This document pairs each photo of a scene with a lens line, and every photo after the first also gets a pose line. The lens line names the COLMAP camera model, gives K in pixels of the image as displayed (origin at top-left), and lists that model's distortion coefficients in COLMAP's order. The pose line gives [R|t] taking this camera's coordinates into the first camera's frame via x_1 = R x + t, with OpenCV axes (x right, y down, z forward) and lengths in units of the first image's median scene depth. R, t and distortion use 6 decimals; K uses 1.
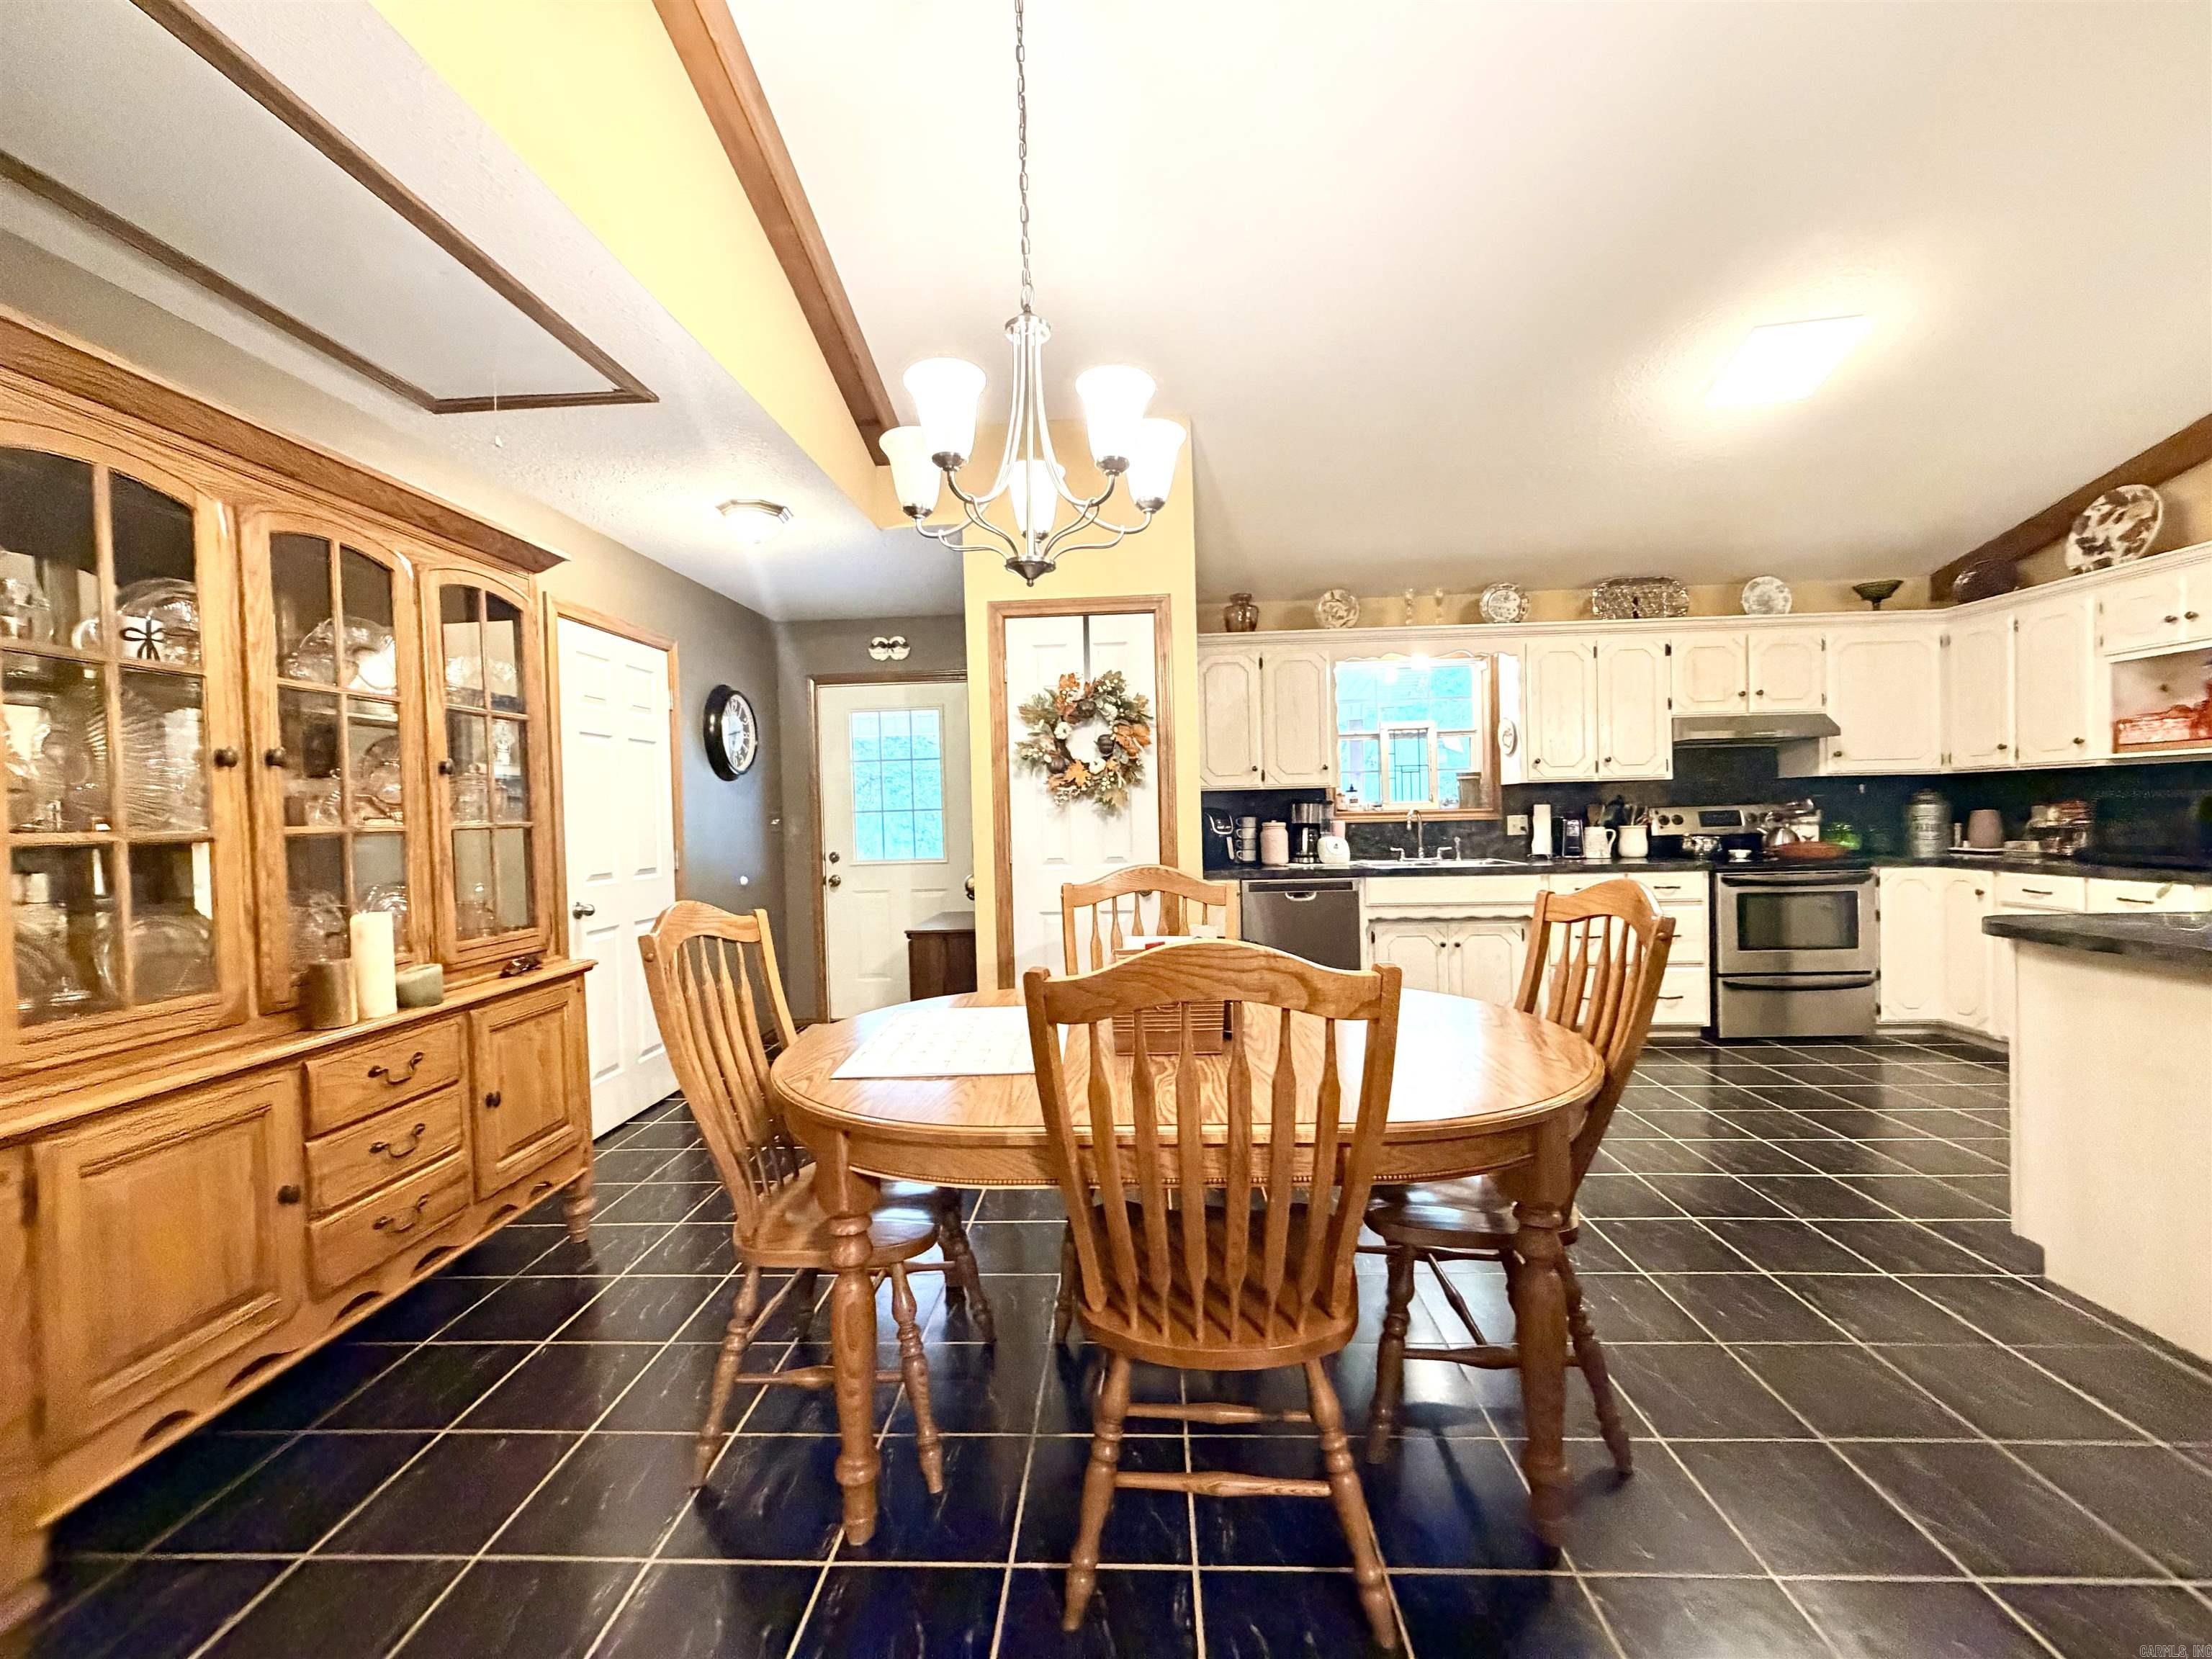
lens RADIAL K [[882.4, 0, 1099.4], [0, 882.4, 825.9], [0, 0, 1]] dist [0.000442, 0.000123]
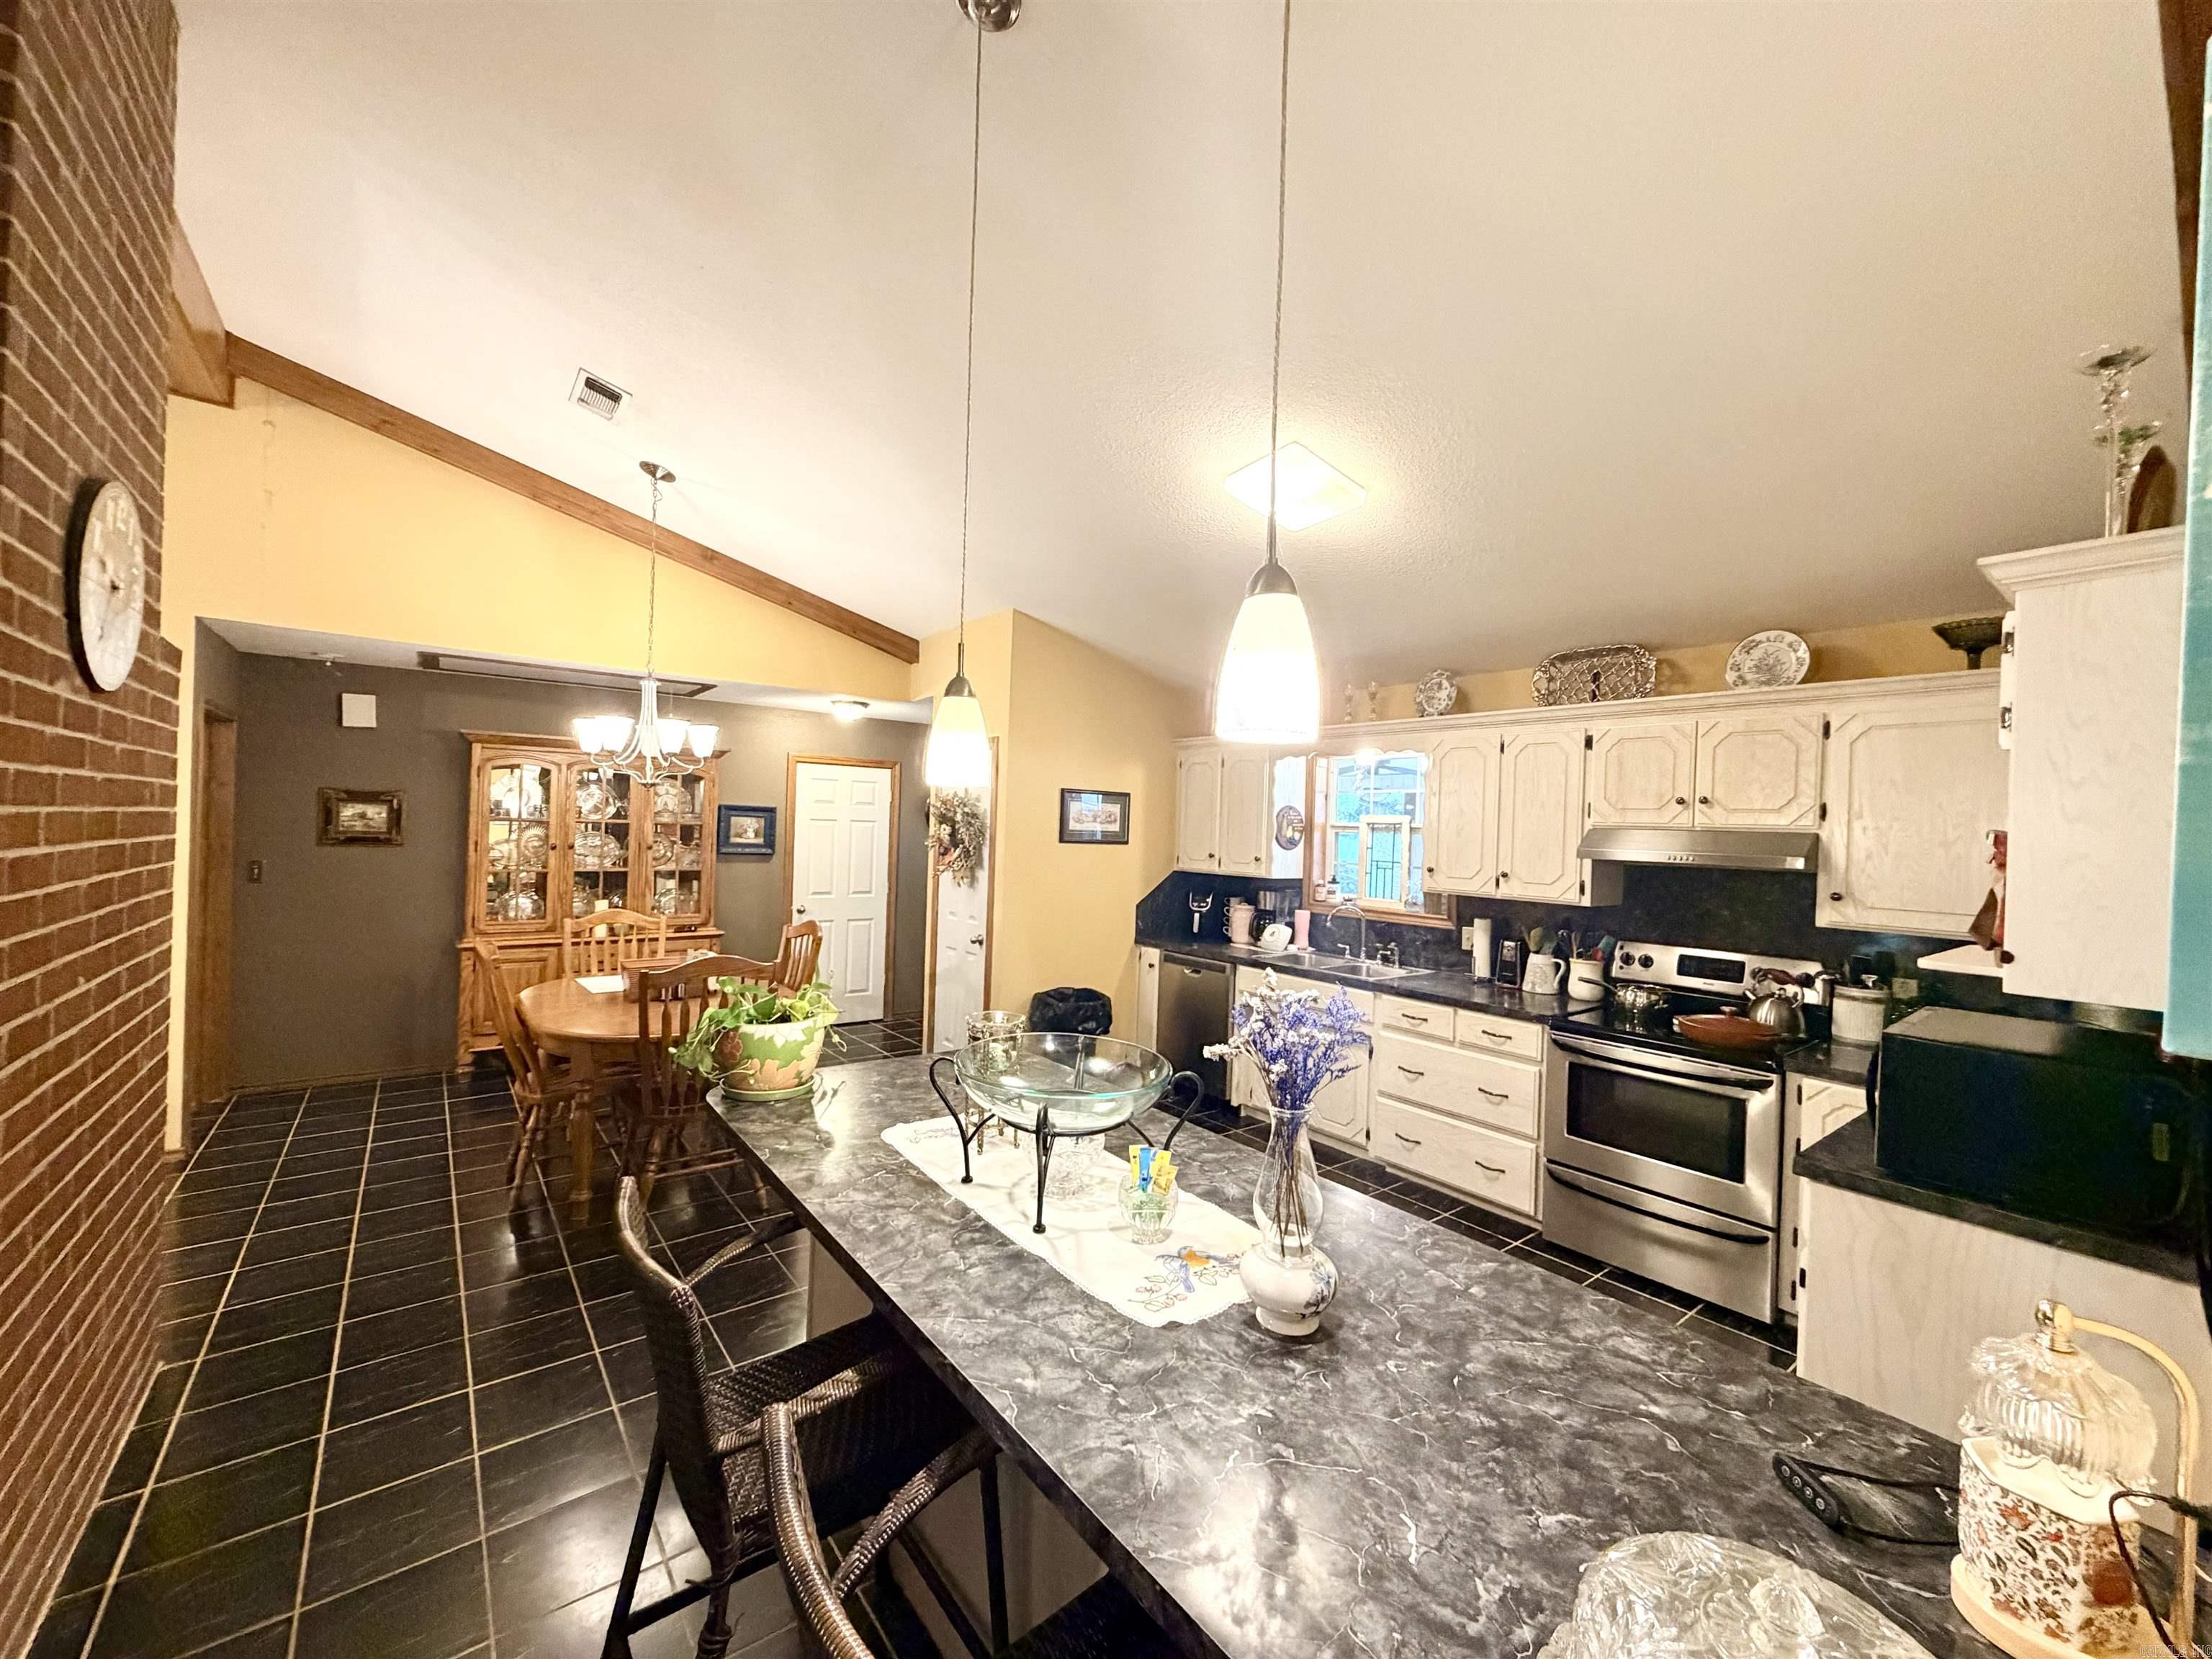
lens RADIAL K [[882.4, 0, 1099.4], [0, 882.4, 825.9], [0, 0, 1]] dist [0.000442, 0.000123]
pose [[0.646399, 0.043475, -0.761760, 0.986573], [-0.060850, 0.998133, 0.005330, -0.104645], [0.760569, 0.042908, 0.647838, 0.160116]]
